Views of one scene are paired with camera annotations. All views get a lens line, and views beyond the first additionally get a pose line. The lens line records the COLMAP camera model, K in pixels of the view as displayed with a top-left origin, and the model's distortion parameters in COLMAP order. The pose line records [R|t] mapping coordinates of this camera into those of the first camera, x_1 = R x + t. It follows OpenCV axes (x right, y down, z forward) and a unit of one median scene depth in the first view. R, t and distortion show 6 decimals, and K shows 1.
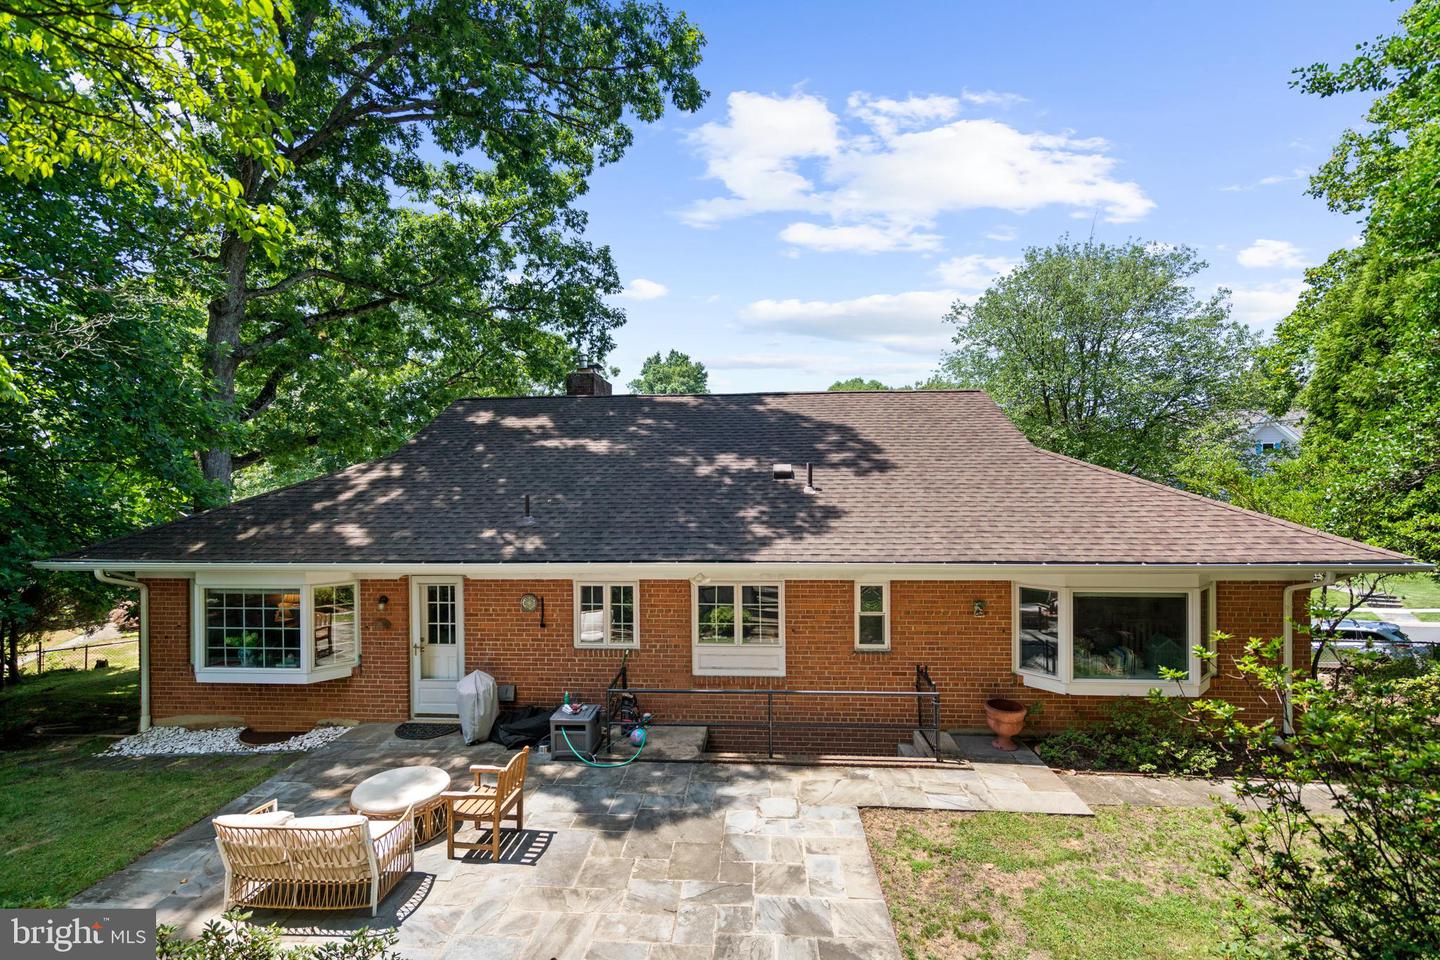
lens RADIAL K [[646.0, 0, 720.0], [0, 646.0, 480.0], [0, 0, 1]] dist [-0.003340, 0.000133]
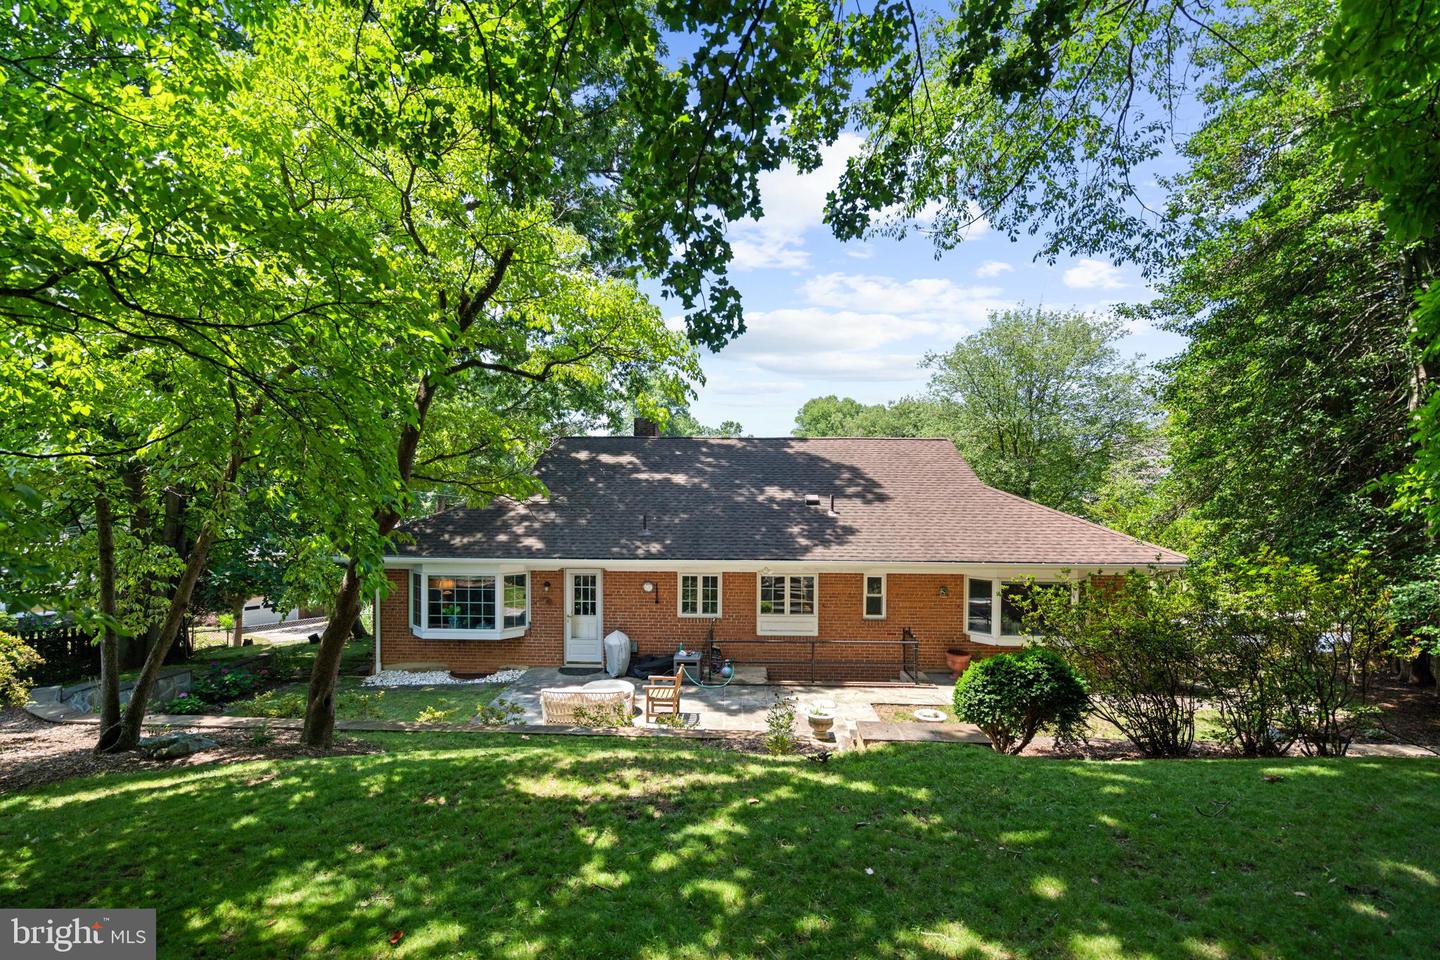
lens RADIAL K [[652.7, 0, 719.3], [0, 652.7, 495.4], [0, 0, 1]] dist [-0.000200, -0.000053]
pose [[0.999028, 0.014420, 0.041662, -0.190757], [-0.014810, 0.999849, 0.009061, -0.037500], [-0.041525, -0.009669, 0.999091, -0.504241]]
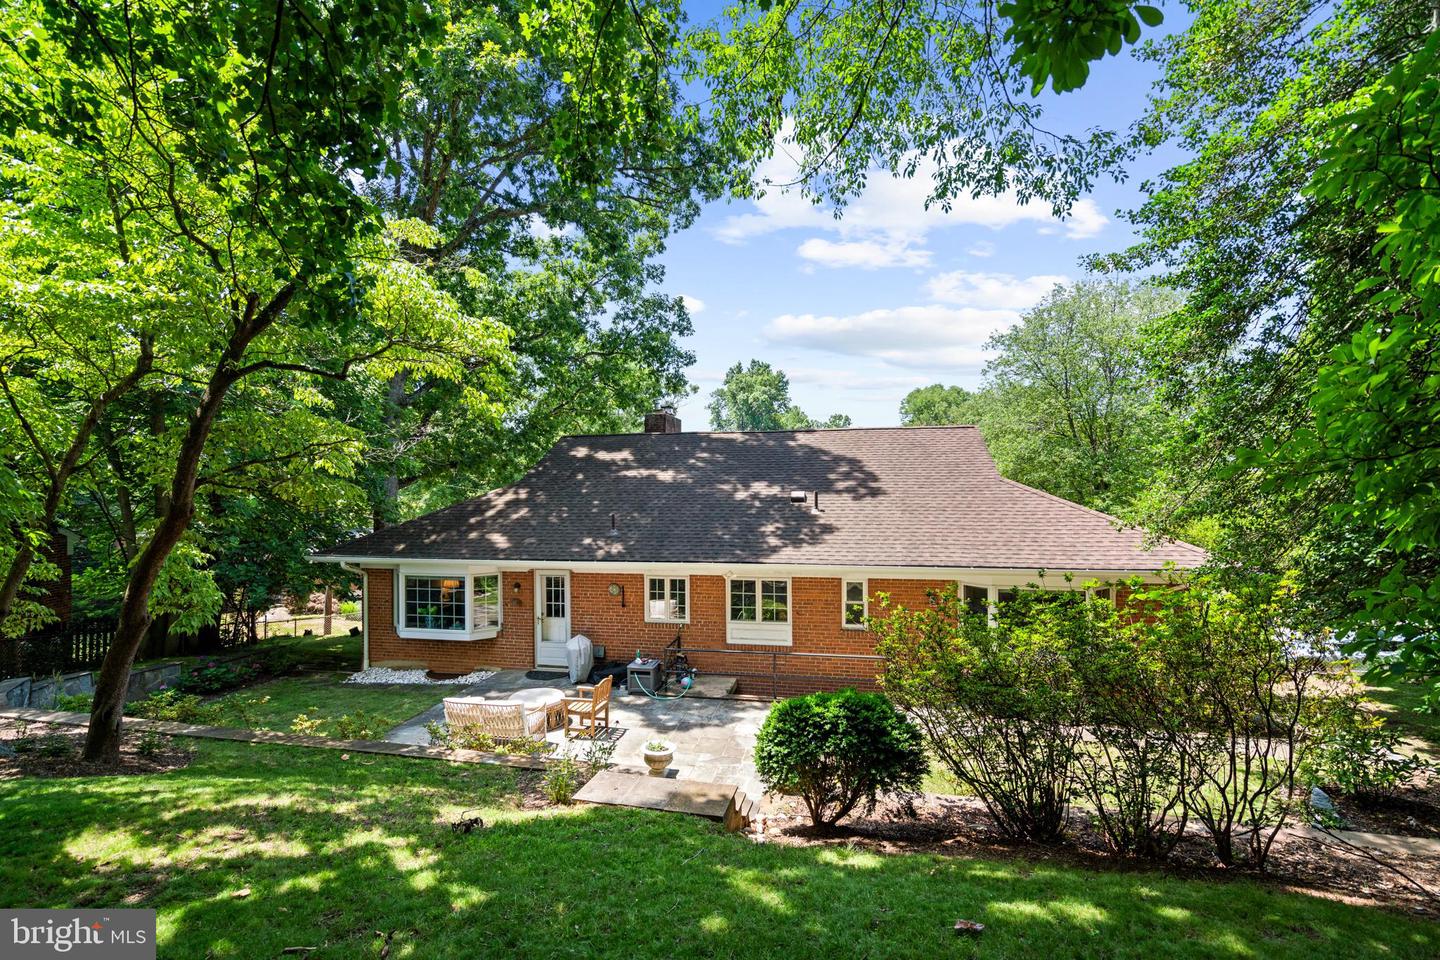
lens RADIAL K [[646.0, 0, 720.0], [0, 646.0, 480.0], [0, 0, 1]] dist [-0.003340, 0.000133]
pose [[0.991064, -0.000872, -0.133385, 0.126378], [0.000231, 0.999988, -0.004827, -0.045524], [0.133387, 0.004753, 0.991053, -0.383645]]
